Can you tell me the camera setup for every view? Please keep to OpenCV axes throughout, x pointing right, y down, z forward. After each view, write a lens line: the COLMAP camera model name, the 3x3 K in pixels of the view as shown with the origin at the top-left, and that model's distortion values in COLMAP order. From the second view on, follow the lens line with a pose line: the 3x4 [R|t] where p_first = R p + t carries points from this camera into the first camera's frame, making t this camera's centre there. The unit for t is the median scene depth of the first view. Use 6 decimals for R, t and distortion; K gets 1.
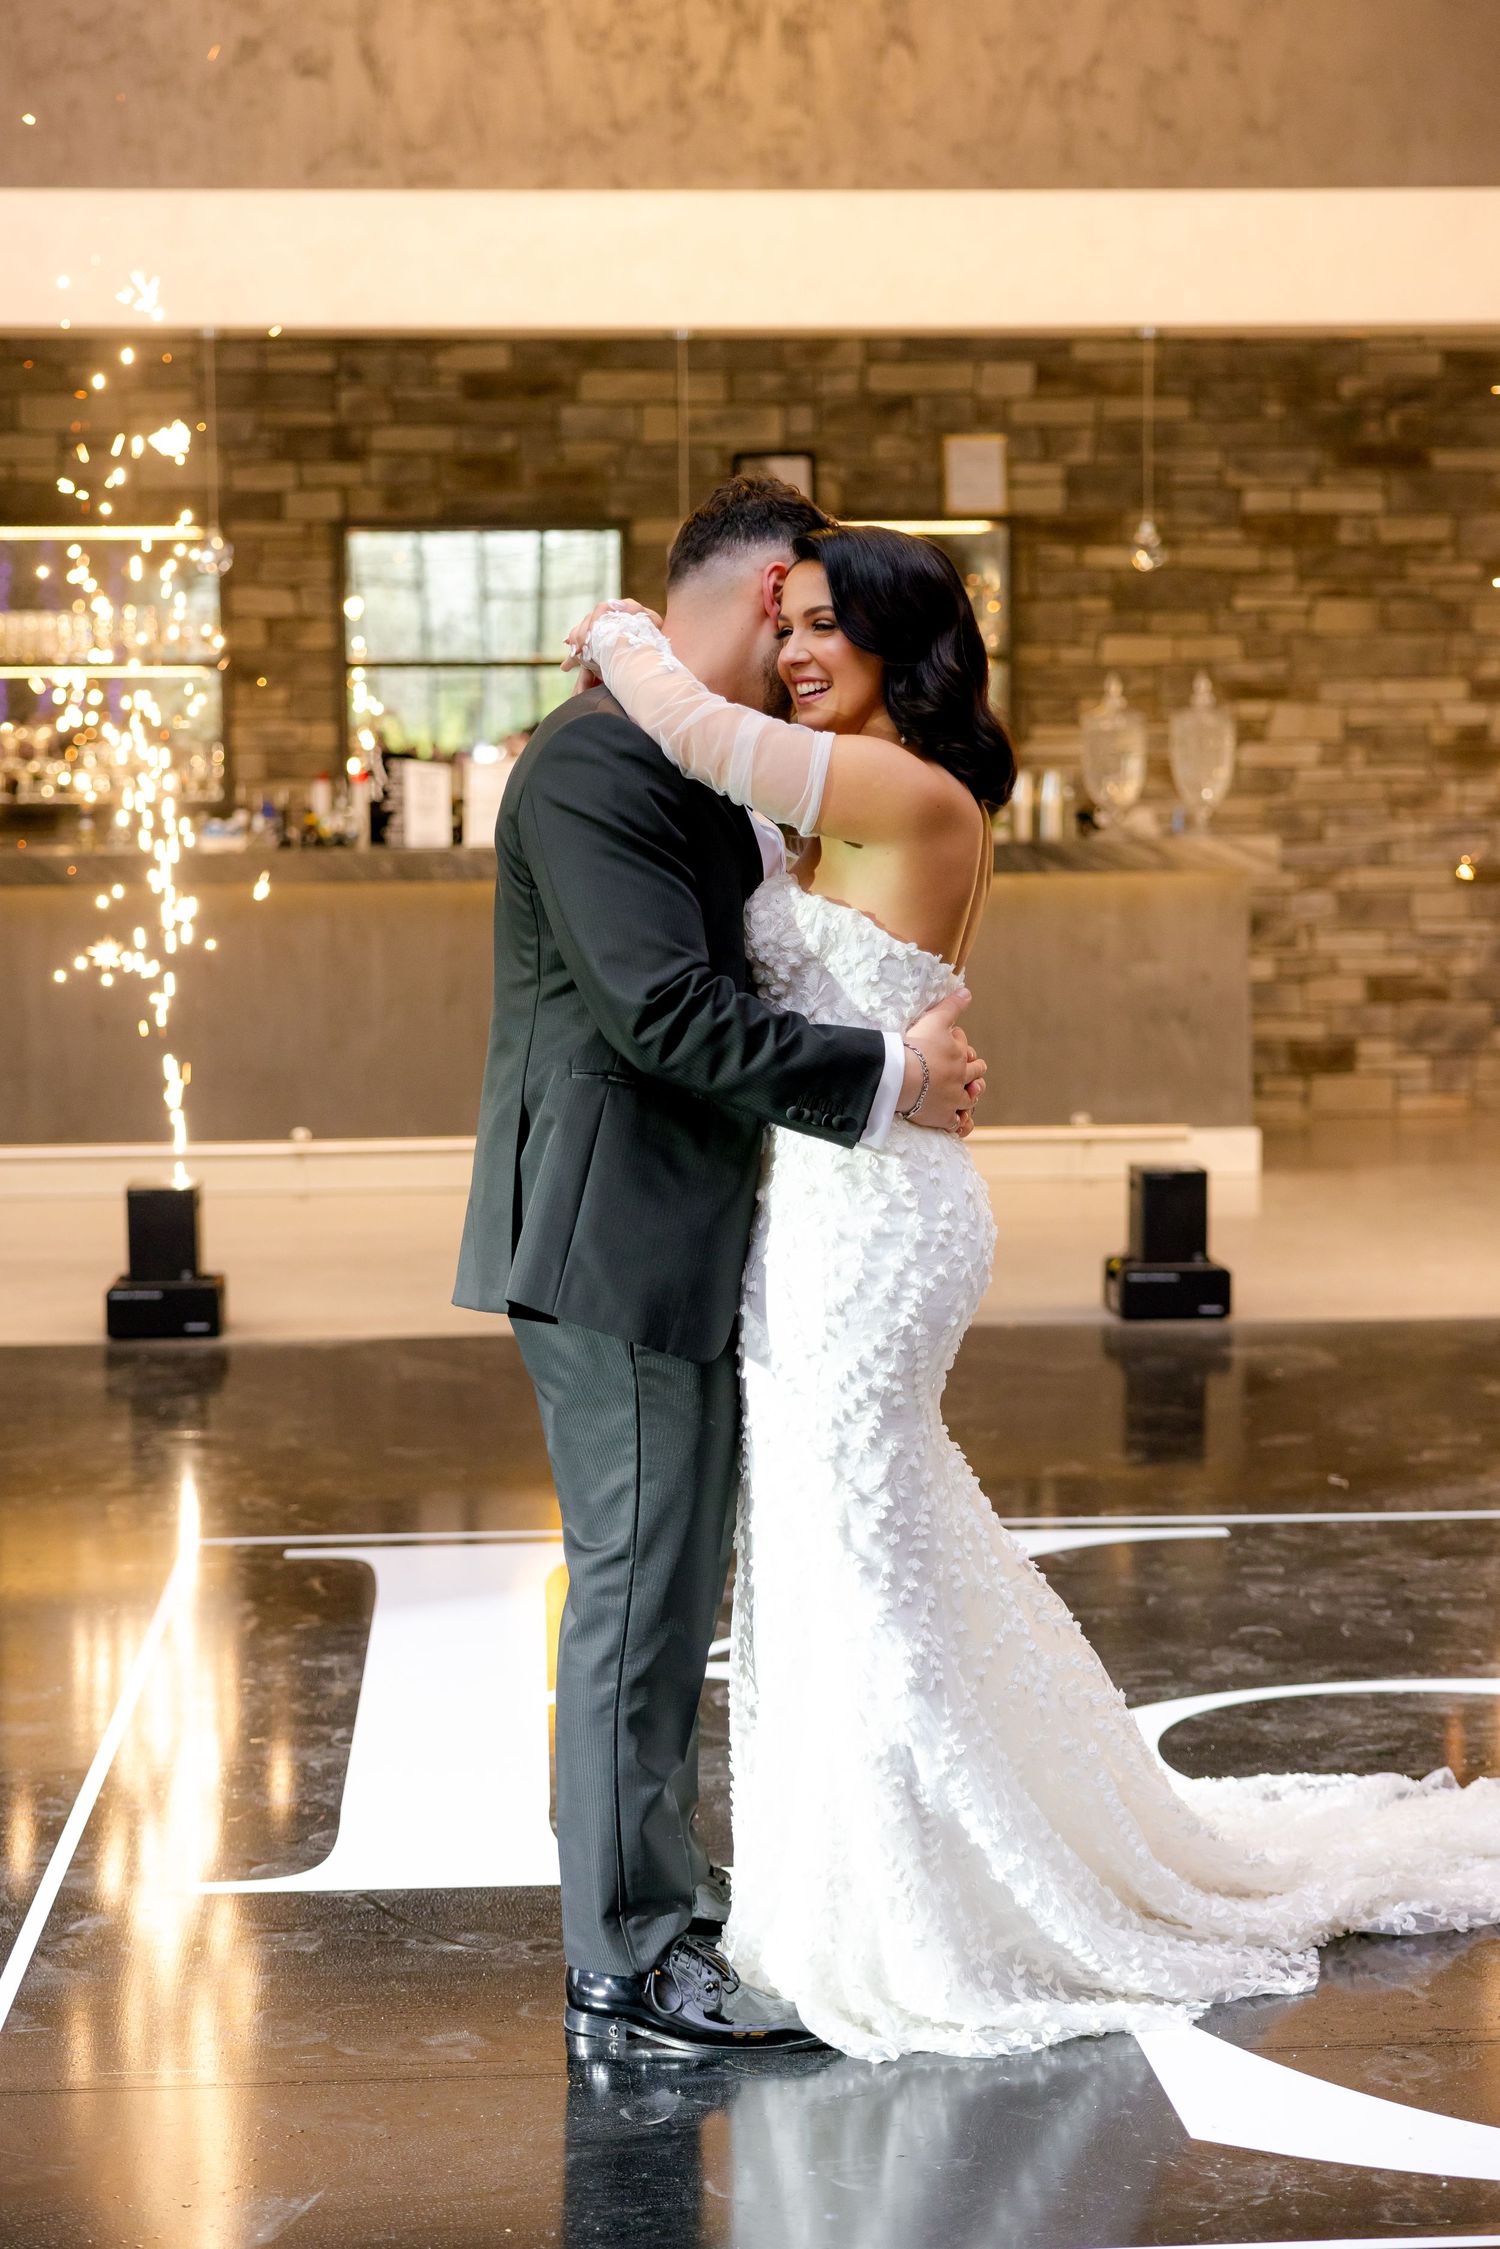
lens RADIAL K [[3584.2, 0, 744.9], [0, 3584.2, 1074.7], [0, 0, 1]] dist [0.041893, -0.000184]
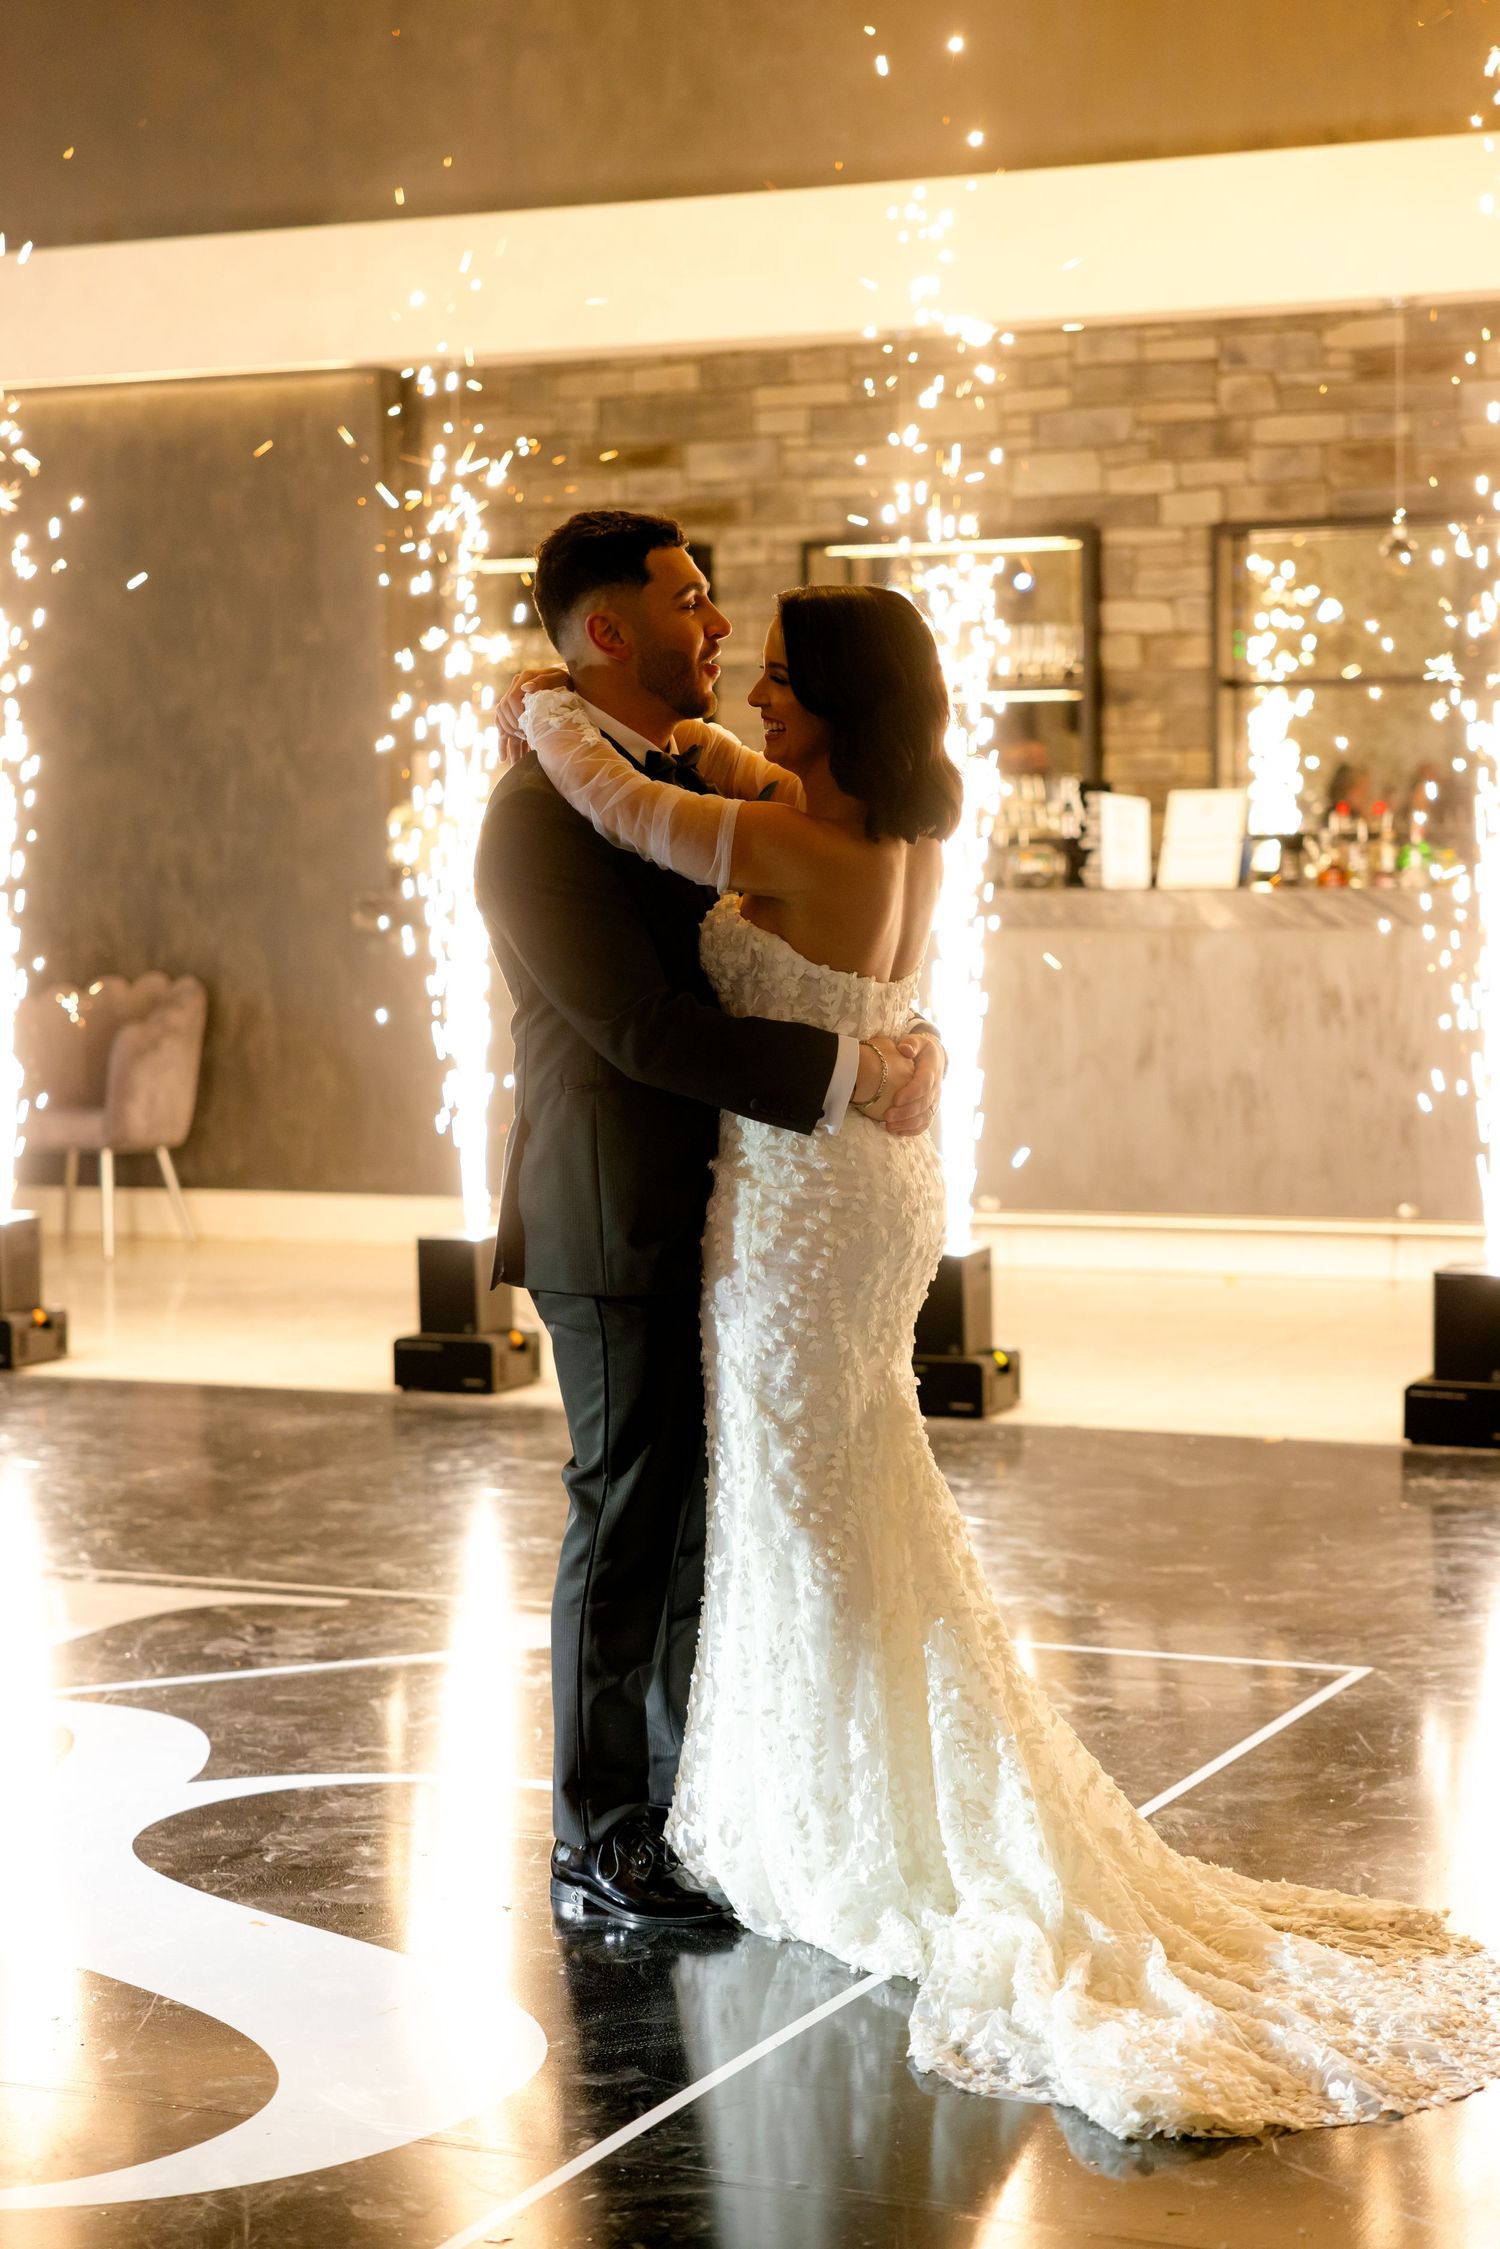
lens RADIAL K [[4179.2, 0, 758.1], [0, 4179.2, 1127.1], [0, 0, 1]] dist [0.065402, 0.008742]
pose [[0.881378, 0.033321, -0.471234, 0.282290], [-0.036525, 0.999330, 0.002348, -0.002534], [0.470997, 0.015143, 0.882005, 0.028607]]
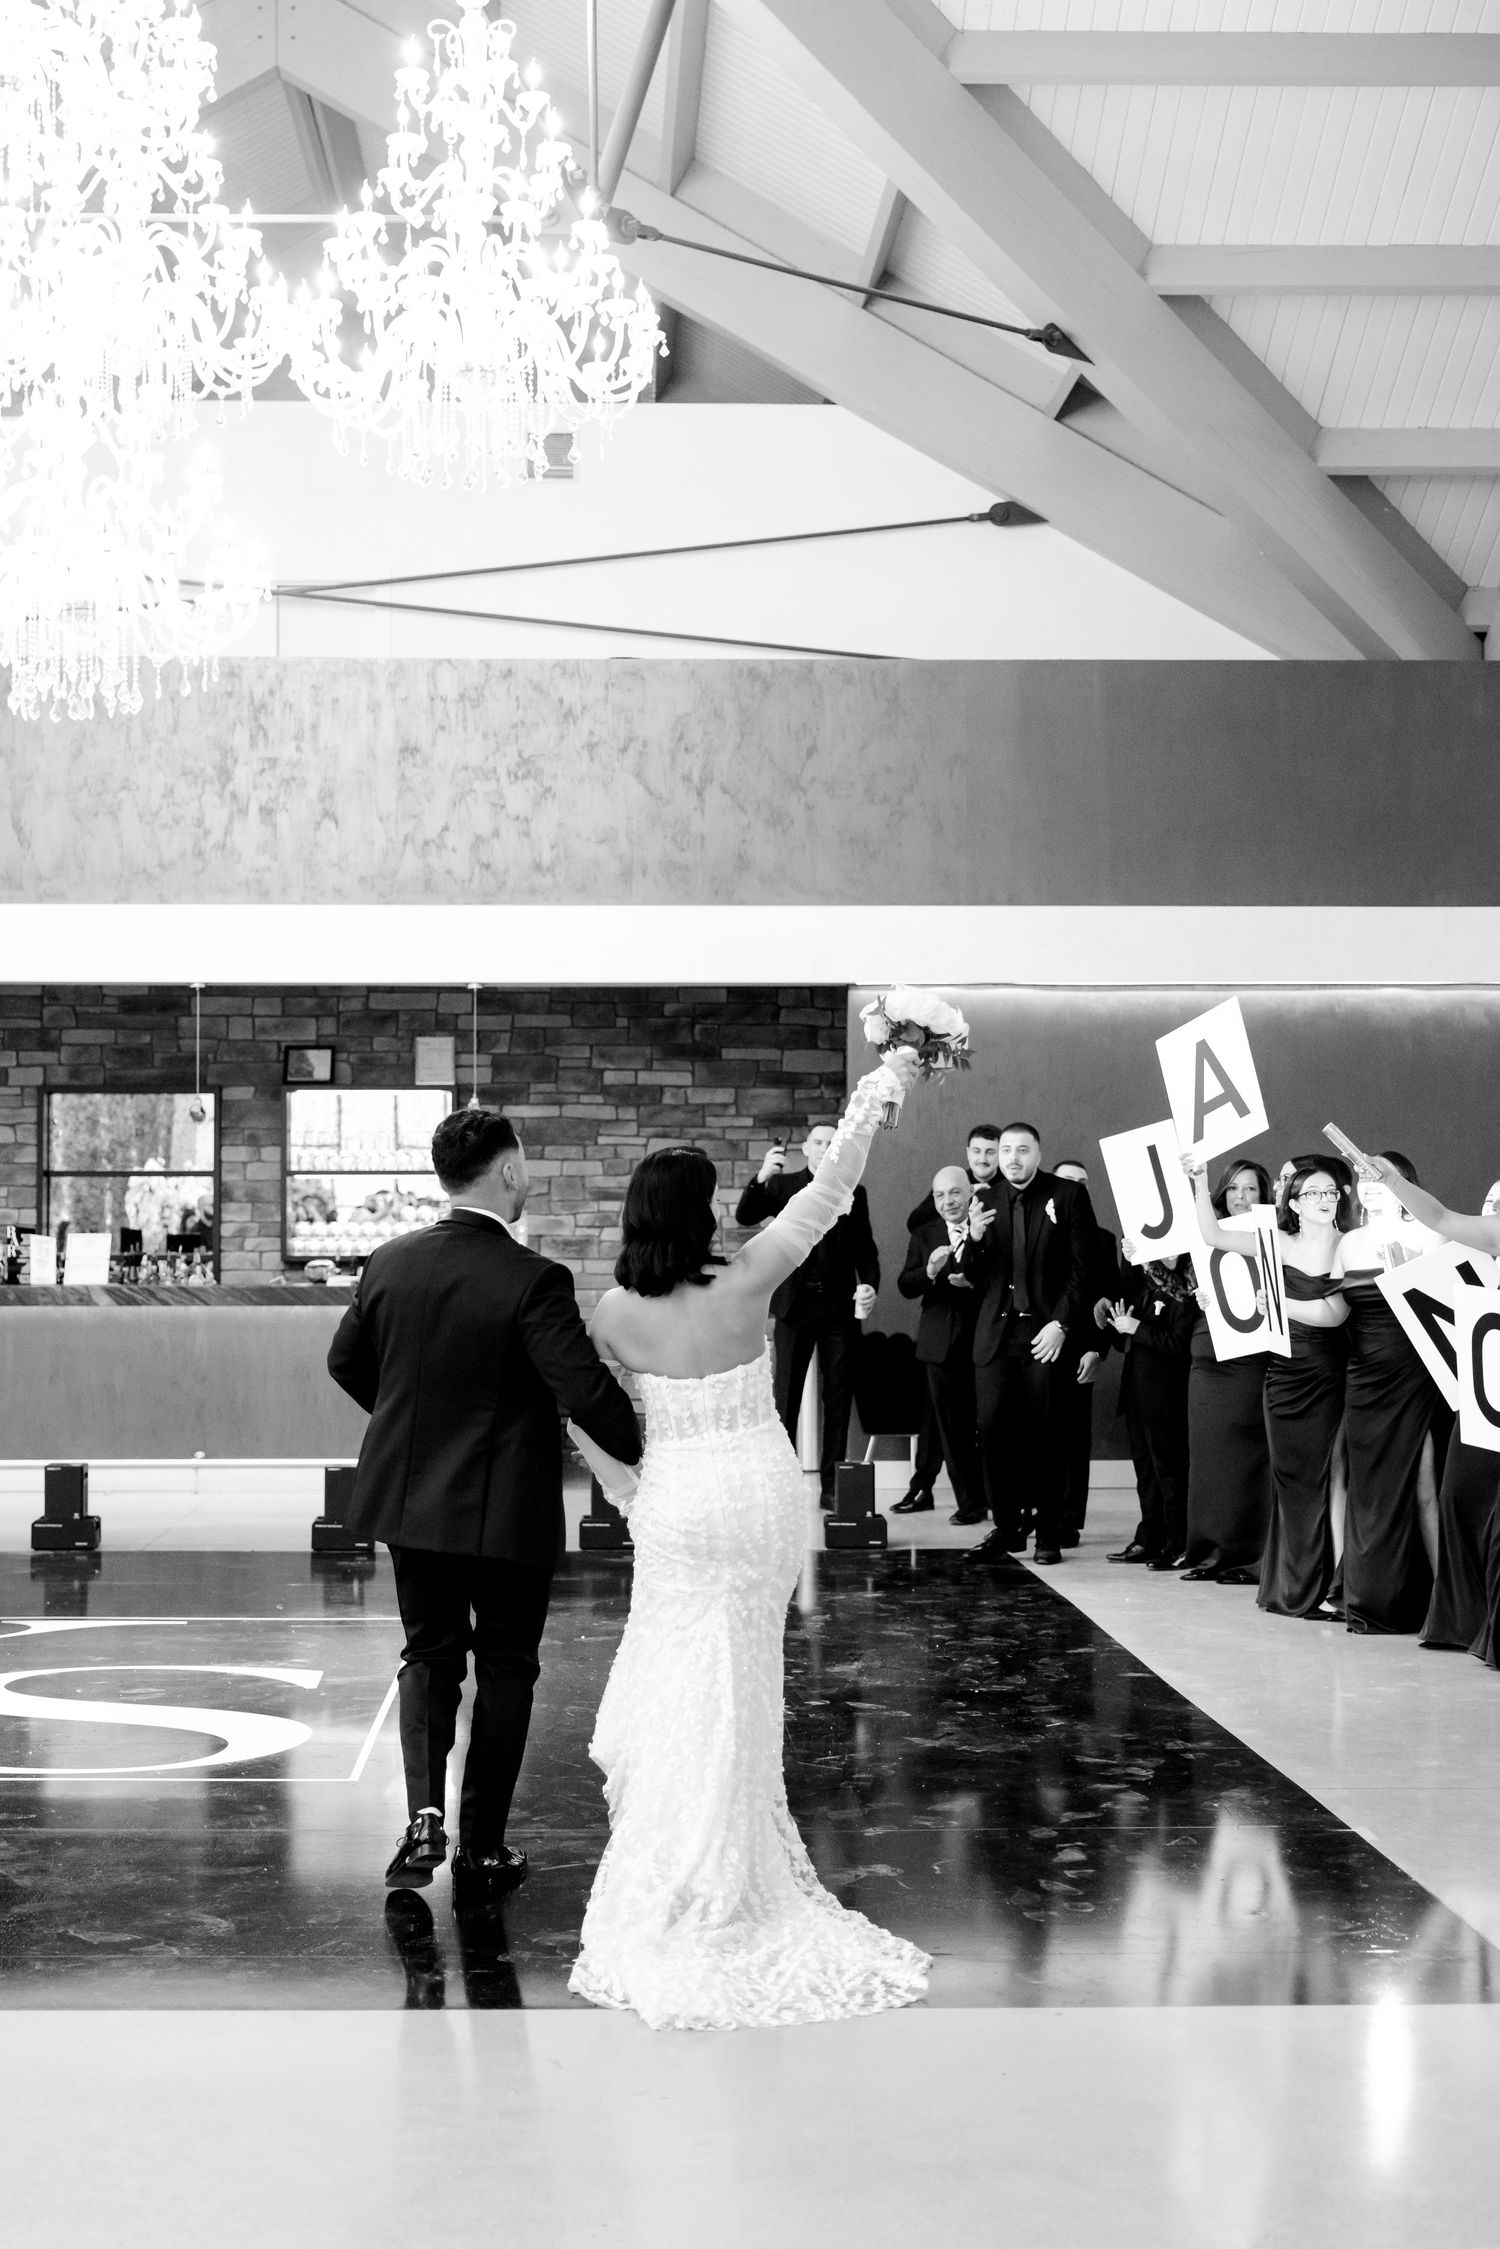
lens RADIAL K [[2939.5, 0, 654.7], [0, 2939.5, 1171.4], [0, 0, 1]] dist [-0.006244, -0.273000]
pose [[0.999363, 0.009397, -0.034430, 0.211245], [-0.012973, 0.994373, -0.105136, 0.020825], [0.033248, 0.105515, 0.993862, -0.311721]]
